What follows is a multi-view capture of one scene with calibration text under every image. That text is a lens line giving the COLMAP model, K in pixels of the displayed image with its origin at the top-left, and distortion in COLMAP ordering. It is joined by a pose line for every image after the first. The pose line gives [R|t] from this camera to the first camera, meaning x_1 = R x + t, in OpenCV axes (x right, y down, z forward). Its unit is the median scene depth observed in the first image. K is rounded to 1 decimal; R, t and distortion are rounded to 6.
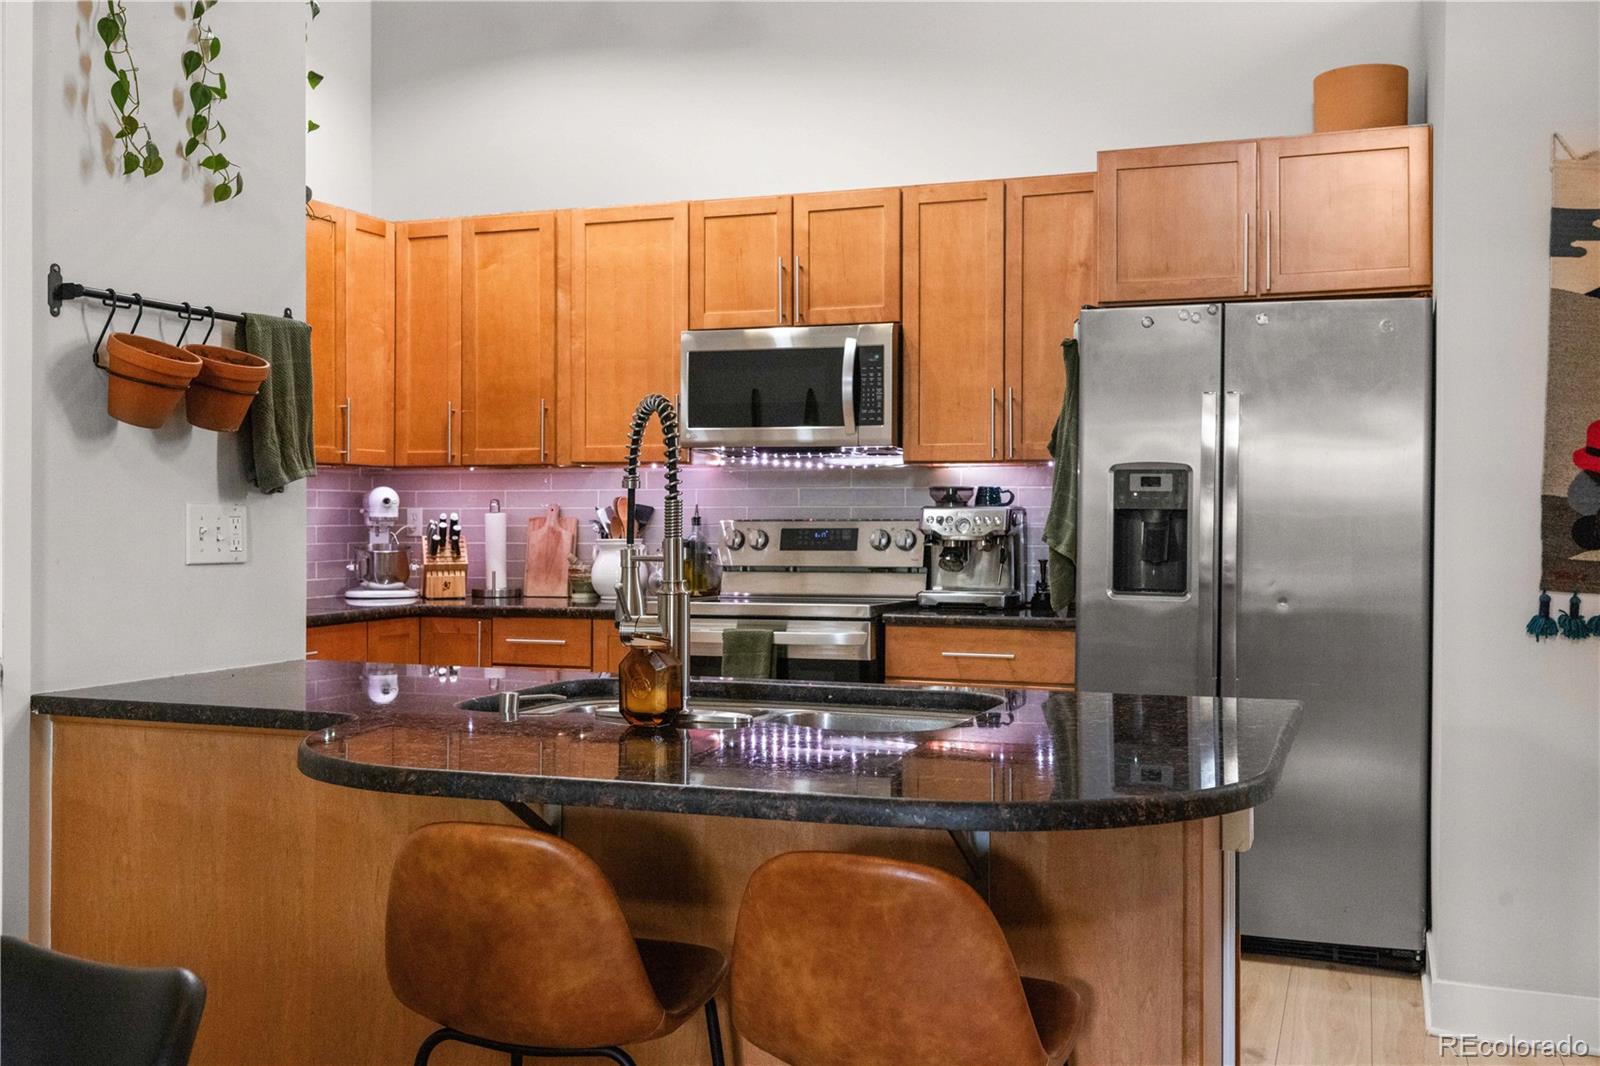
lens RADIAL K [[1551.3, 0, 800.2], [0, 1551.3, 511.7], [0, 0, 1]] dist [0.008624, 0.000000]
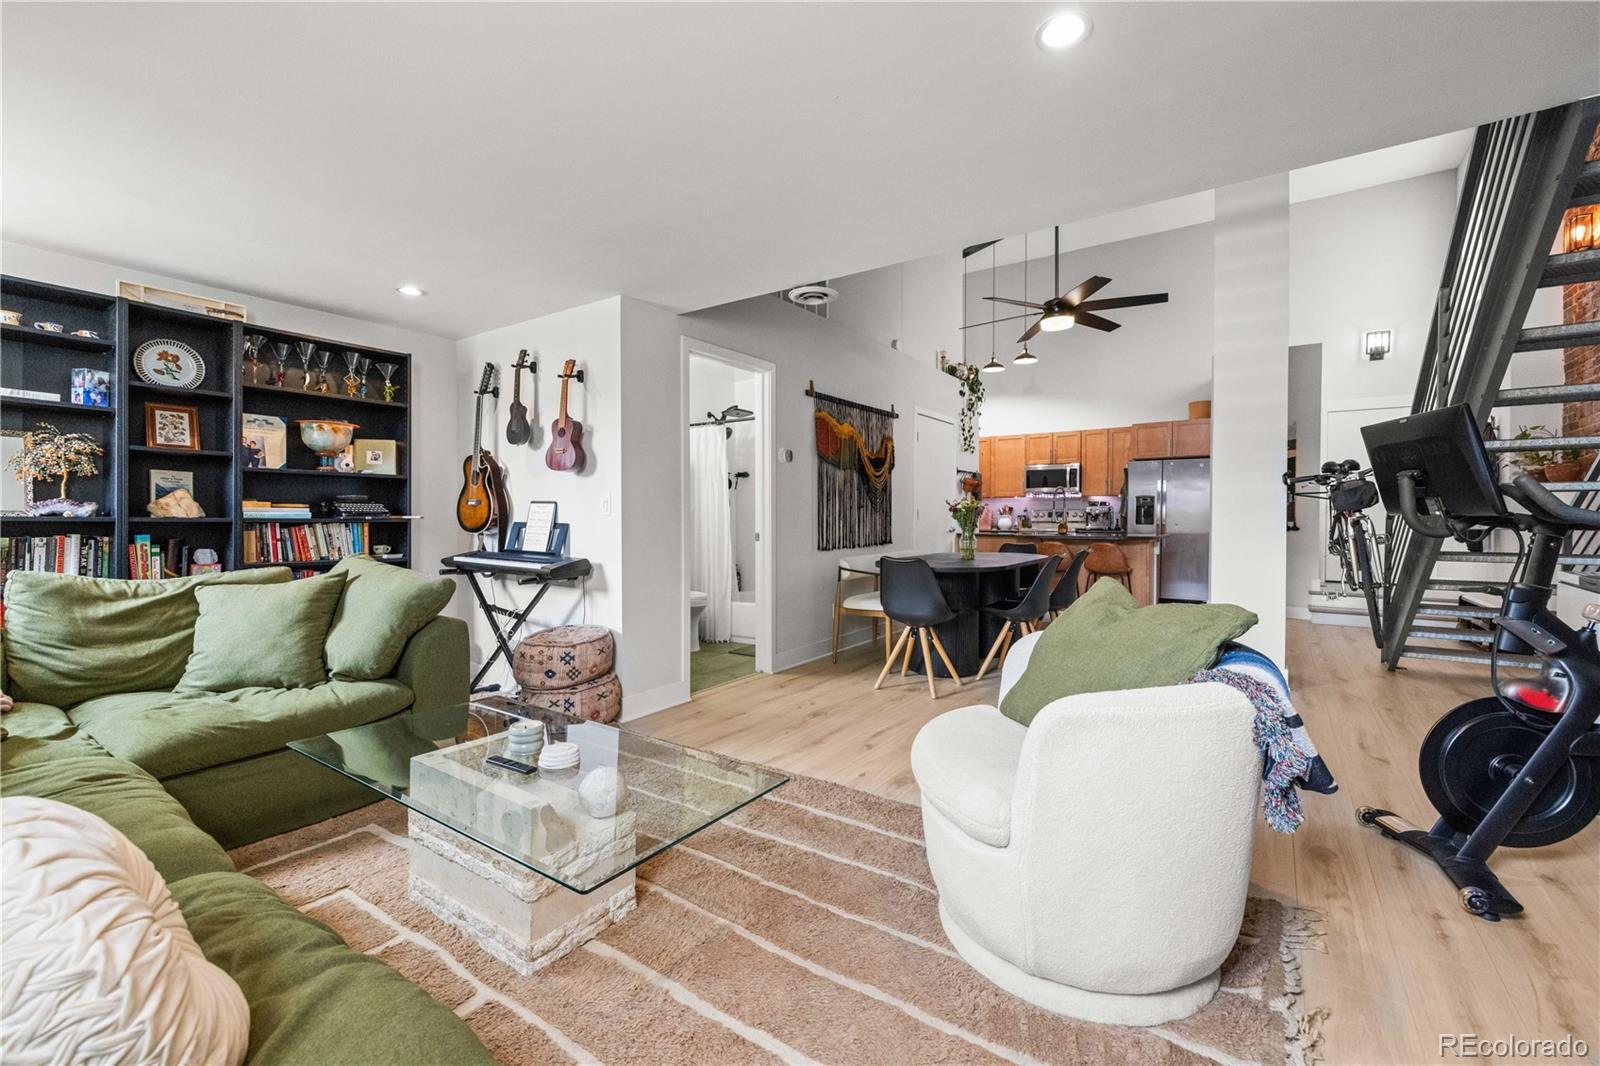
lens RADIAL K [[671.3, 0, 803.8], [0, 671.3, 526.3], [0, 0, 1]] dist [0.002672, -0.000250]
pose [[0.966734, 0.001290, -0.255781, -0.213701], [0.001945, 0.999921, 0.012394, 0.029120], [0.255777, -0.012480, 0.966655, -1.044656]]
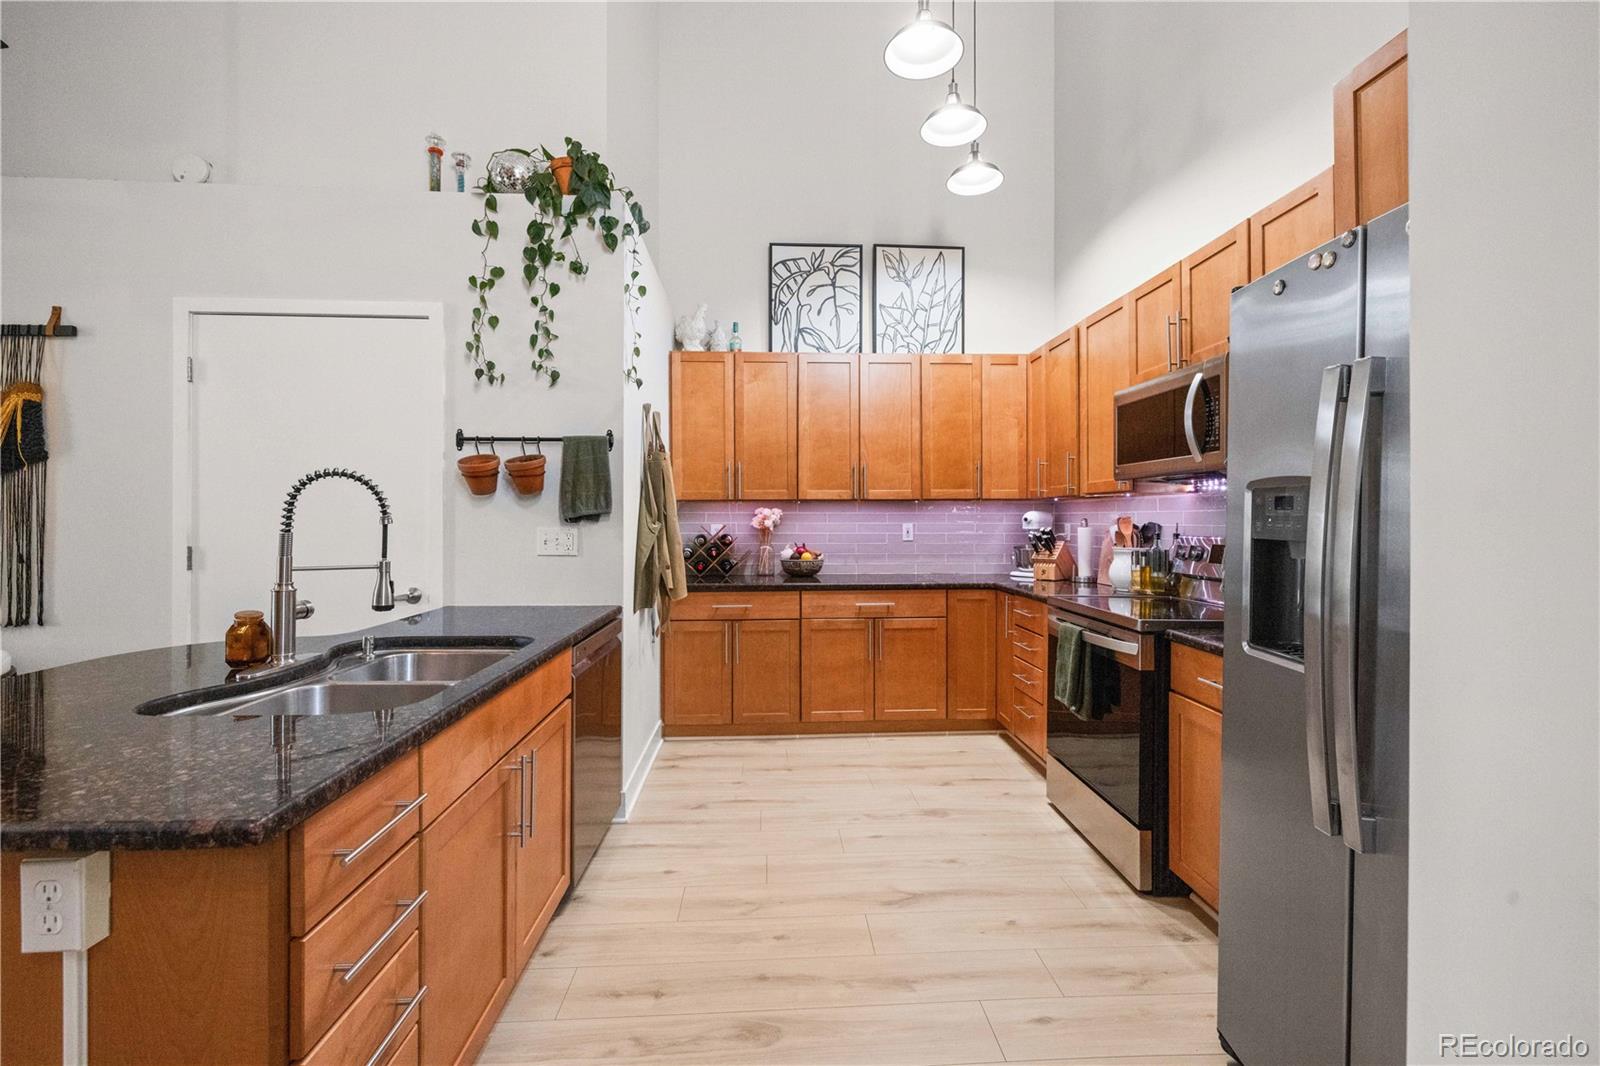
lens RADIAL K [[671.3, 0, 806.7], [0, 671.3, 515.0], [0, 0, 1]] dist [0.002672, -0.000250]
pose [[0.394913, -0.003393, -0.918712, 0.387172], [0.000913, 0.999994, -0.003301, -0.011850], [0.918718, 0.000465, 0.394914, 0.603415]]
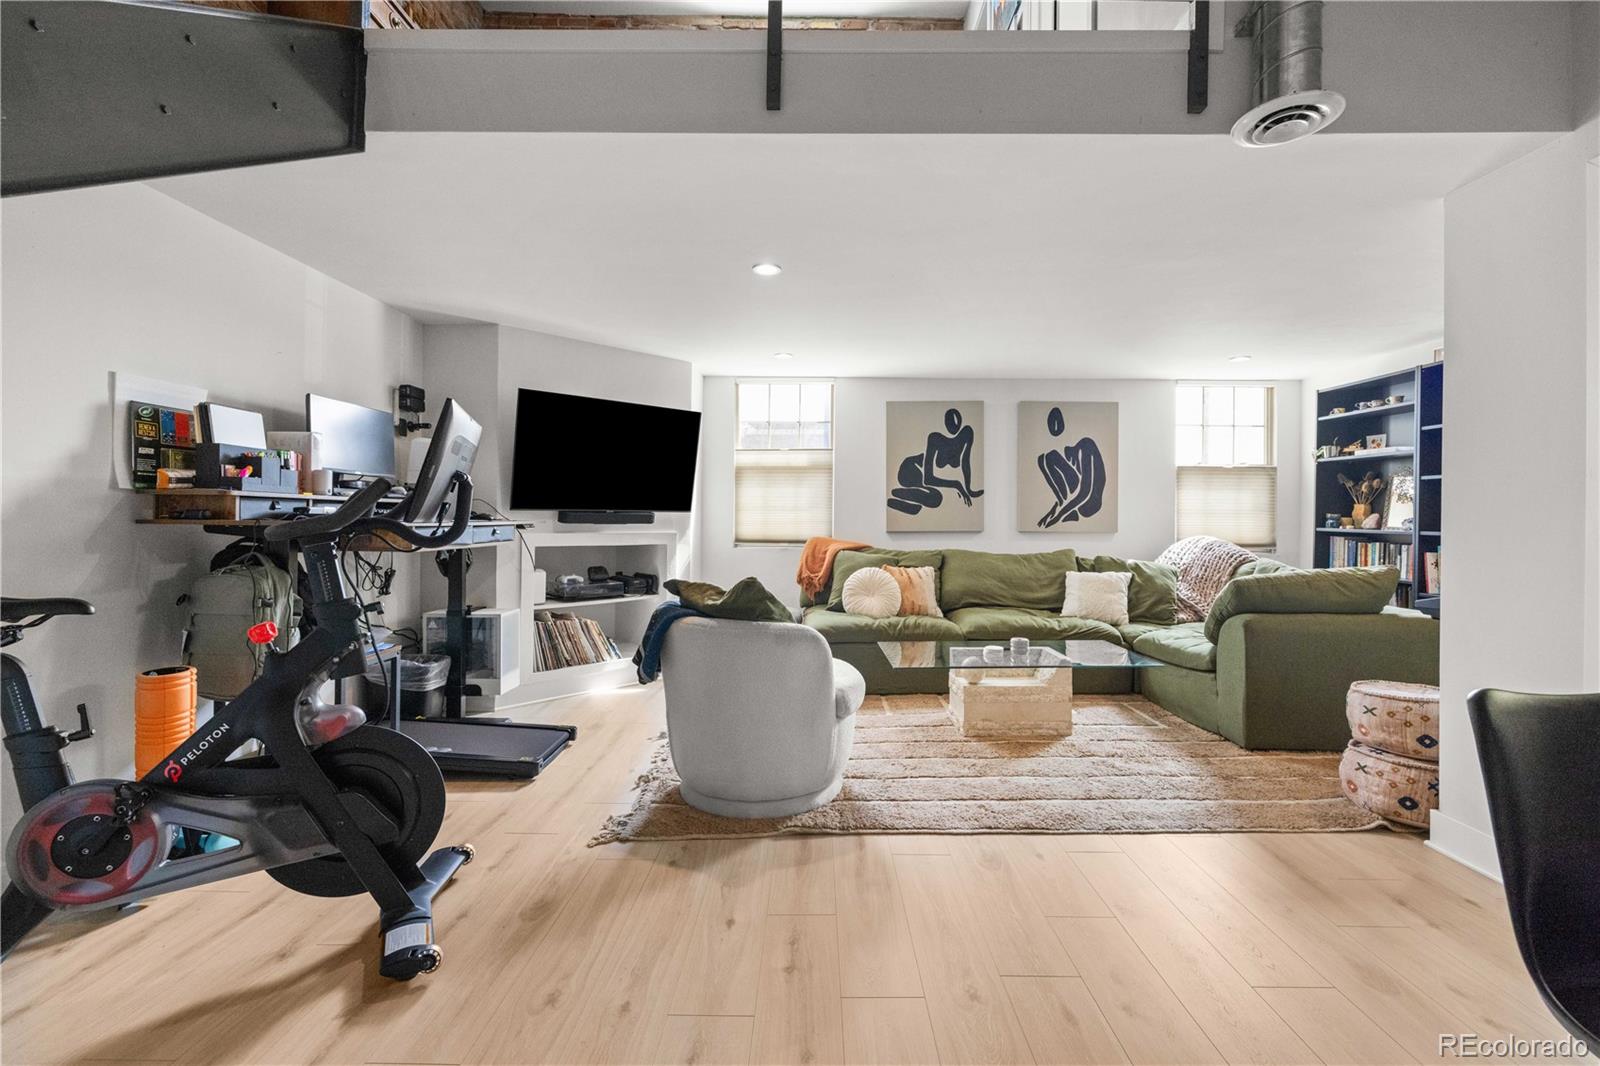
lens RADIAL K [[671.3, 0, 802.3], [0, 671.3, 516.7], [0, 0, 1]] dist [0.002672, -0.000250]
pose [[-0.946436, -0.014563, -0.322564, -0.000200], [-0.012546, 0.999887, -0.008333, 0.025164], [0.322649, -0.003839, -0.946511, -0.052580]]
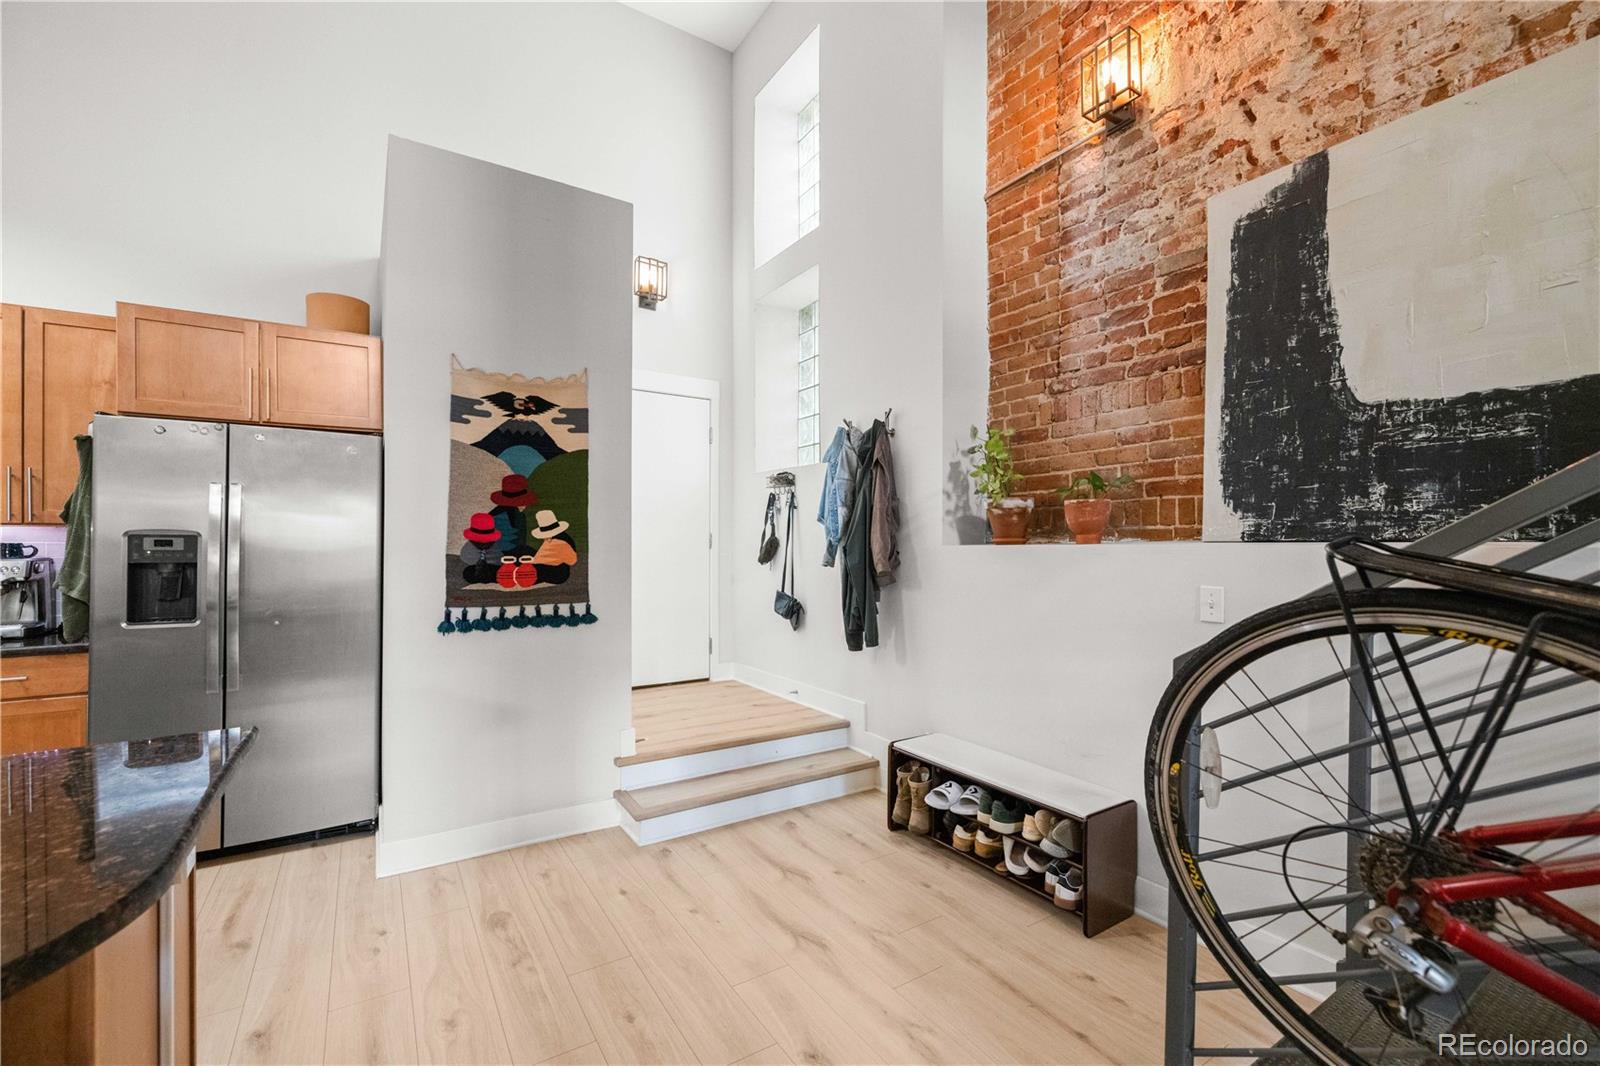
lens RADIAL K [[671.3, 0, 802.9], [0, 671.3, 540.2], [0, 0, 1]] dist [0.002672, -0.000250]
pose [[0.601559, -0.003477, 0.798820, 0.078776], [0.001802, 0.999994, 0.002996, -0.020835], [-0.798826, -0.000363, 0.601562, 0.152648]]
